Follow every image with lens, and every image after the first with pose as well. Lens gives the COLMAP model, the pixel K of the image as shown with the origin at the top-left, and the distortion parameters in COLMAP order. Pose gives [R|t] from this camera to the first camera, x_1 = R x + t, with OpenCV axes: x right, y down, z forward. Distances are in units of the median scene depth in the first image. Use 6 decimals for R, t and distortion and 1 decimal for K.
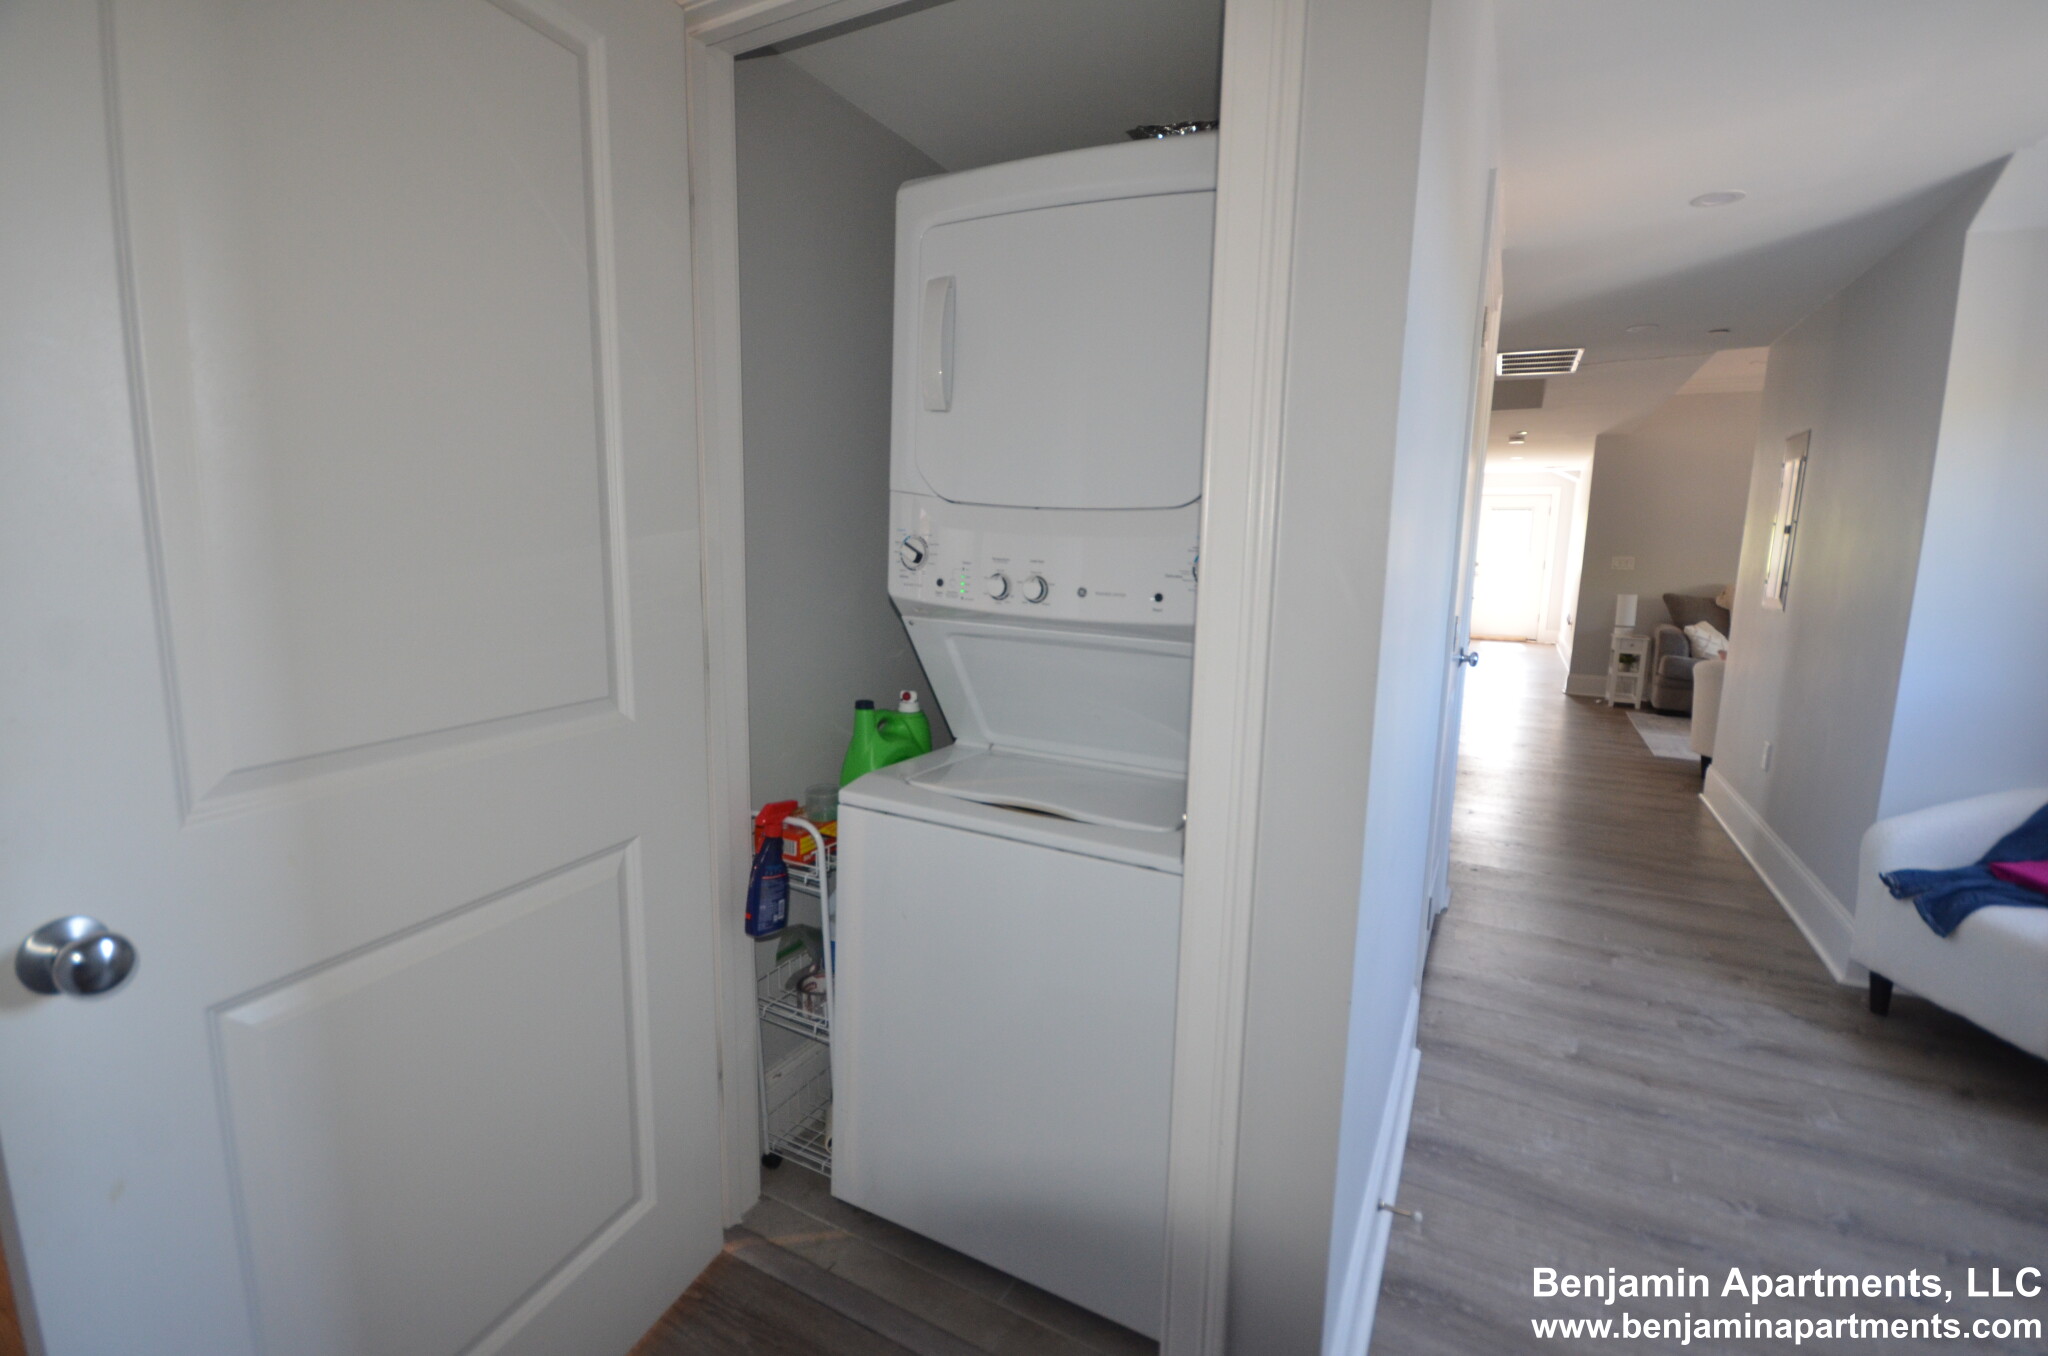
lens RADIAL K [[899.5, 0, 1029.2], [0, 899.5, 673.6], [0, 0, 1]] dist [0.016029, -0.013706]
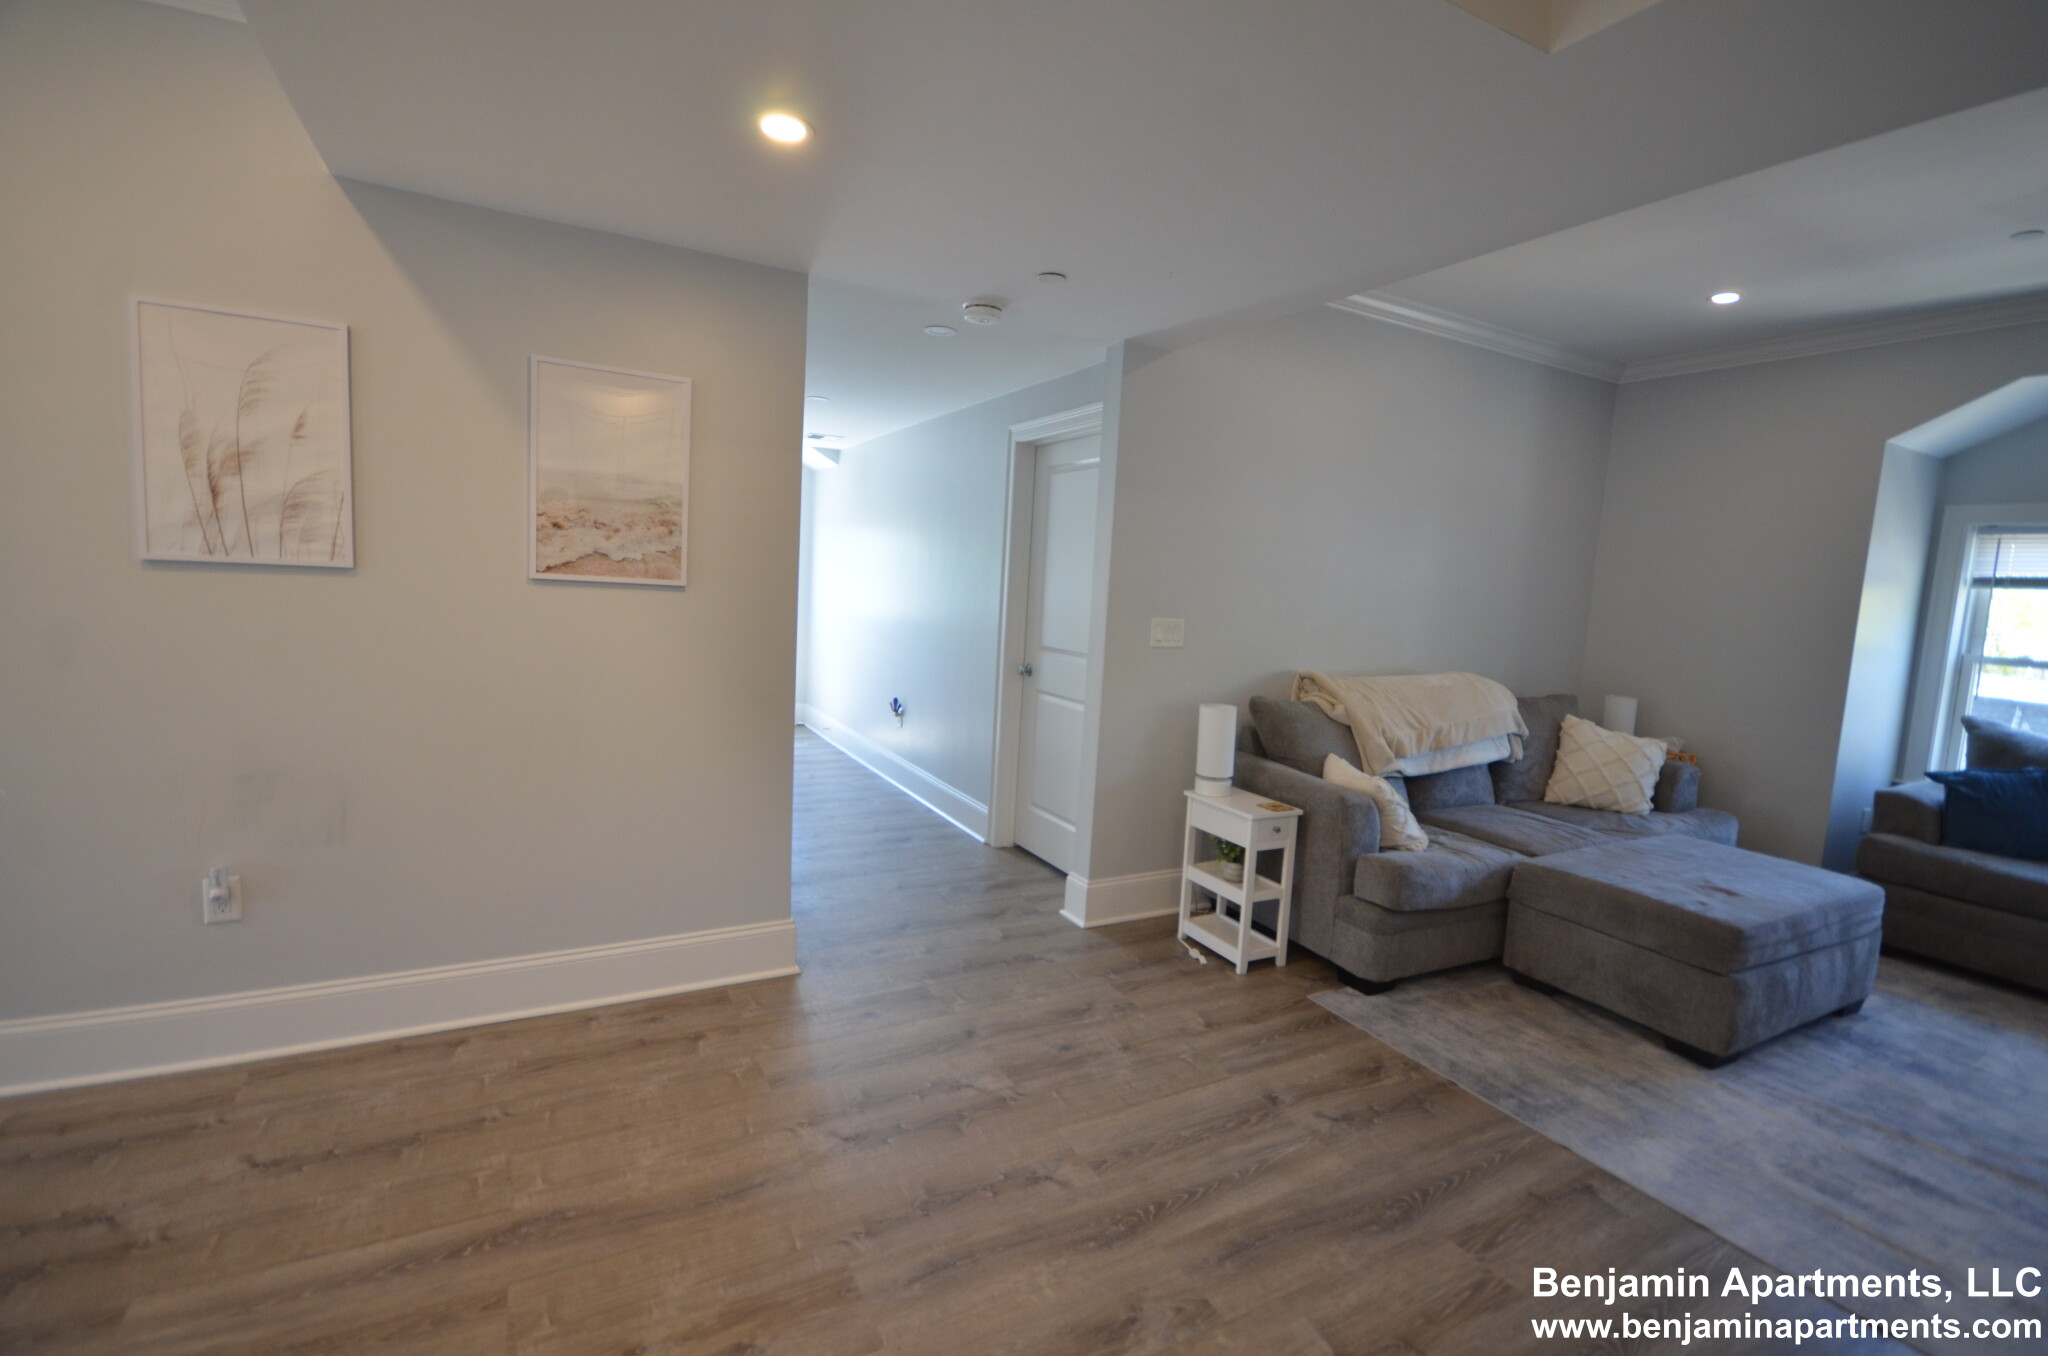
lens RADIAL K [[905.1, 0, 1019.1], [0, 905.1, 660.5], [0, 0, 1]] dist [0.014765, -0.009302]
pose [[0.555940, -0.067822, 0.828451, 0.239013], [0.079036, 0.996463, 0.028539, -0.134292], [-0.827456, 0.049611, 0.559334, 0.847220]]
